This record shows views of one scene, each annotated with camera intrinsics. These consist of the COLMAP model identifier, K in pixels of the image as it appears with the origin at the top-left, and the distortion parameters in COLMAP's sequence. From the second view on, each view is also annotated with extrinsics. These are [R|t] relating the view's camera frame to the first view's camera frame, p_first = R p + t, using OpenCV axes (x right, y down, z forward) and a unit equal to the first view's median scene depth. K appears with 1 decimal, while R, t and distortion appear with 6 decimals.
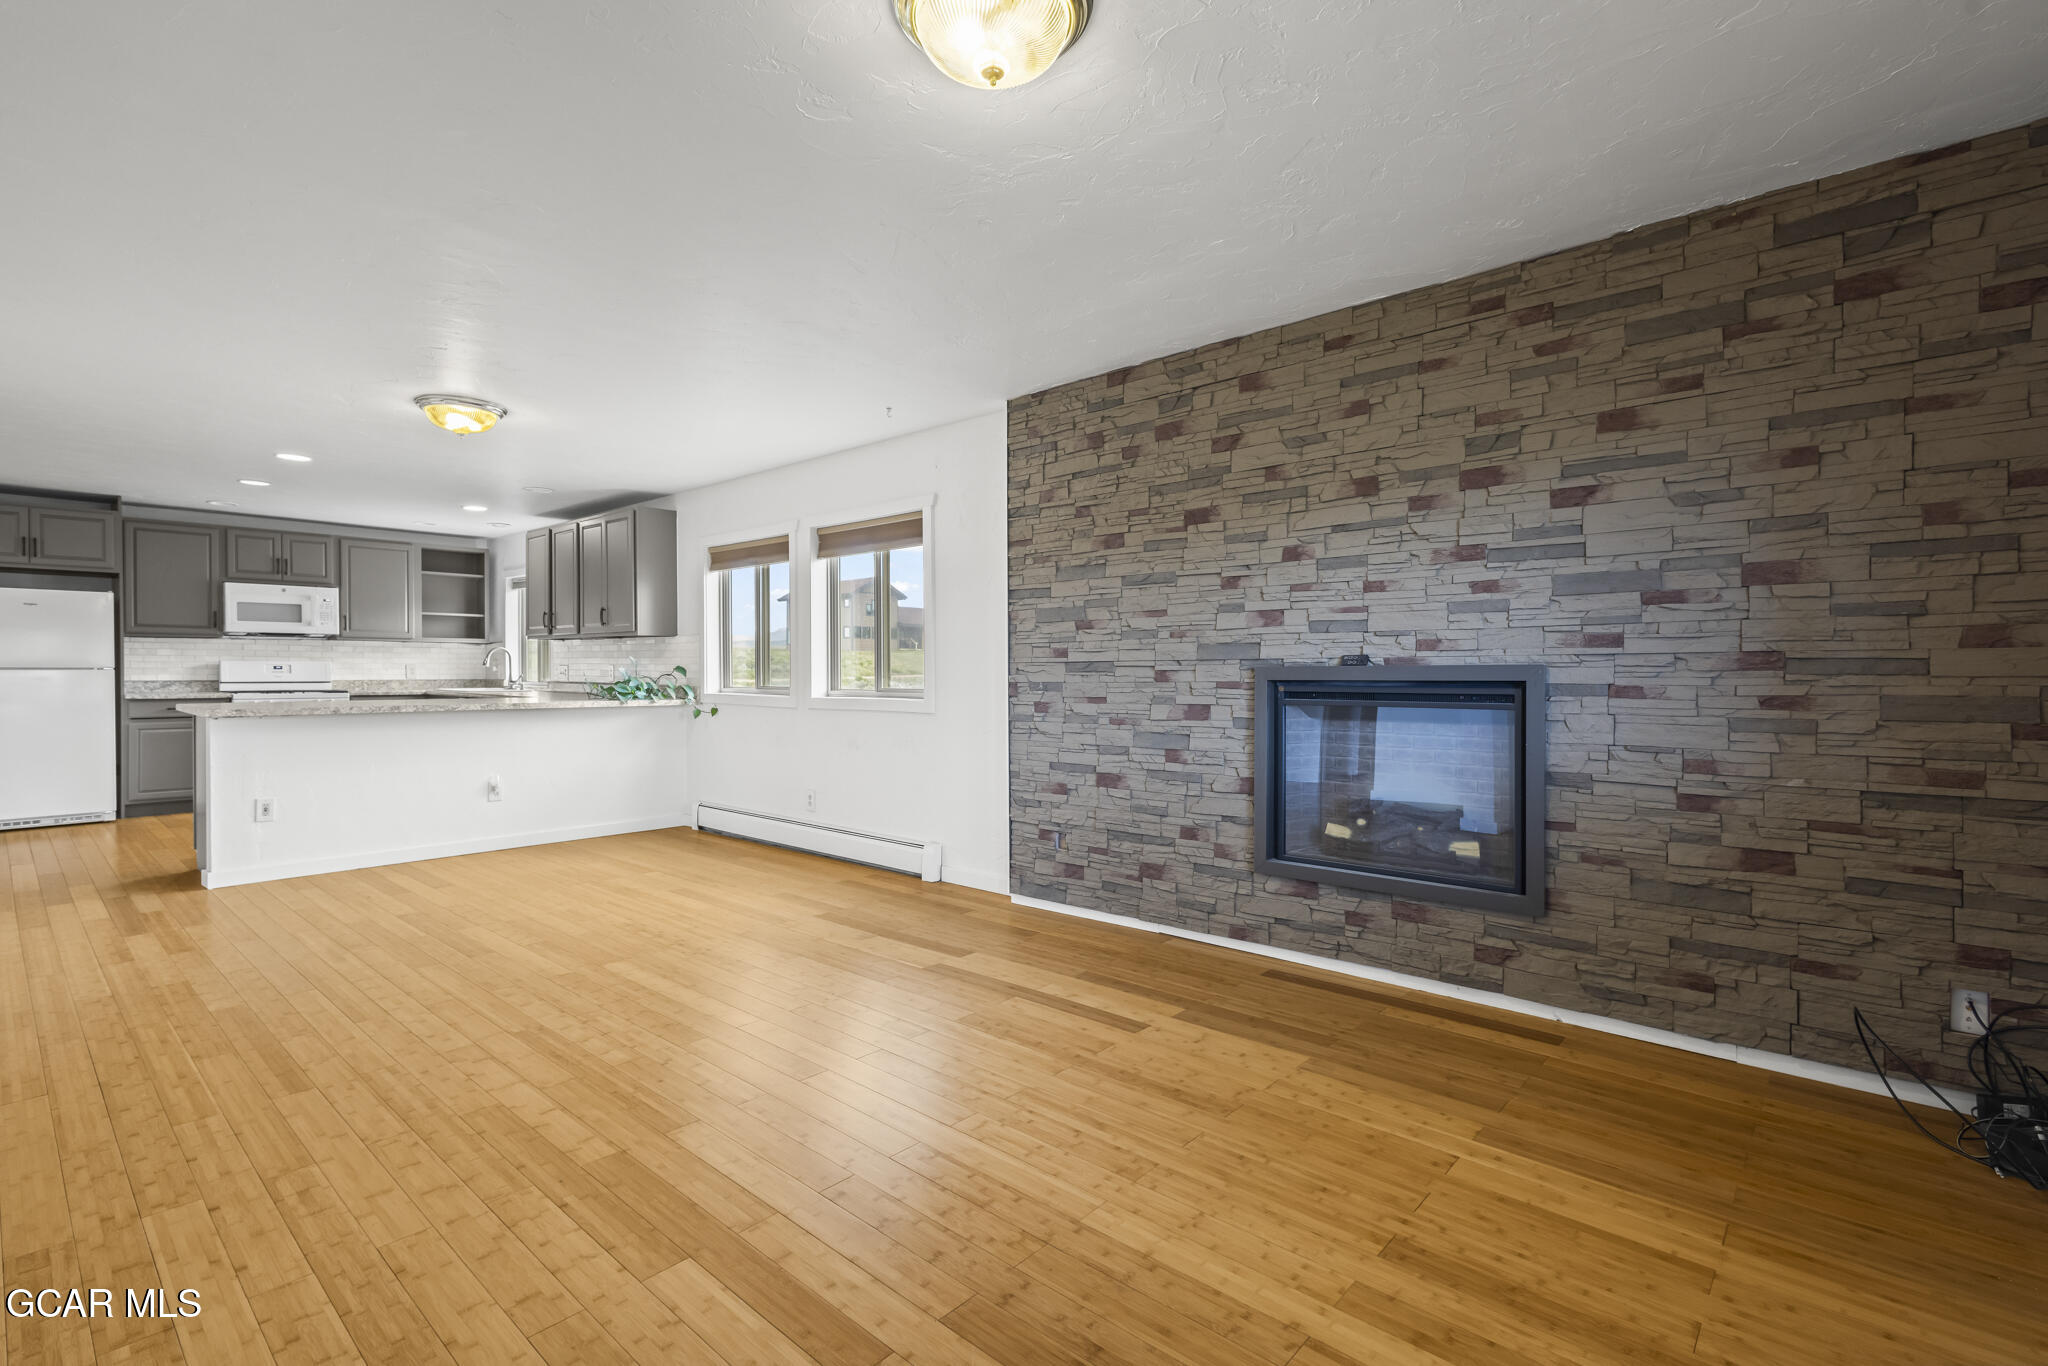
lens RADIAL K [[934.7, 0, 1019.1], [0, 934.7, 678.3], [0, 0, 1]] dist [0.005947, -0.001335]
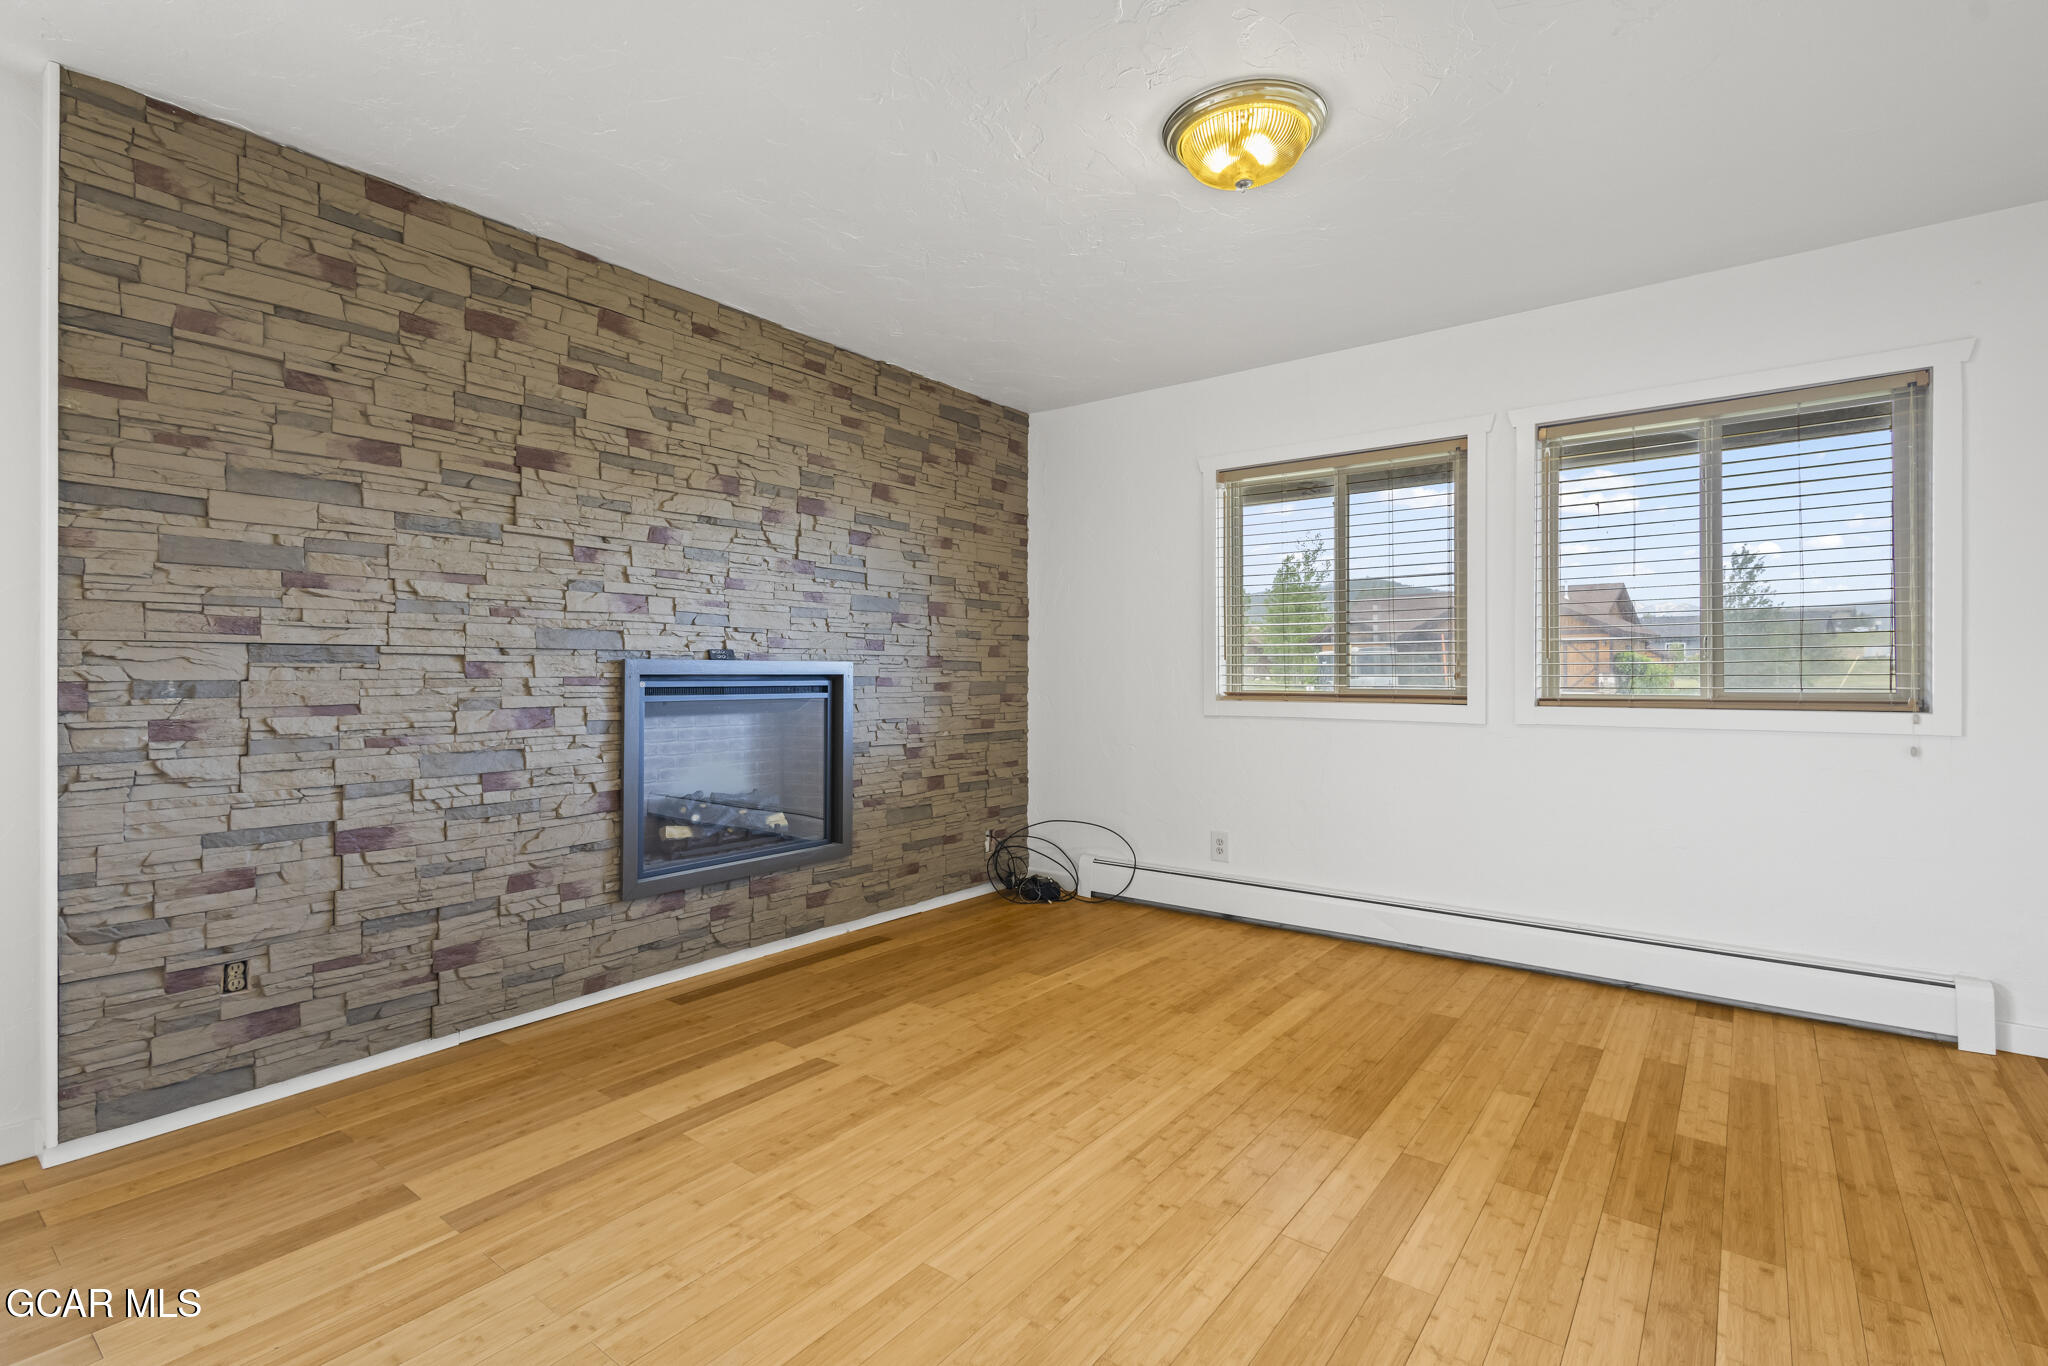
lens RADIAL K [[940.3, 0, 1017.8], [0, 940.3, 668.5], [0, 0, 1]] dist [0.004646, -0.000414]
pose [[-0.076177, 0.006096, 0.997076, -0.654615], [0.003349, 0.999977, -0.005858, 0.002550], [-0.997089, 0.002893, -0.076195, 0.736847]]
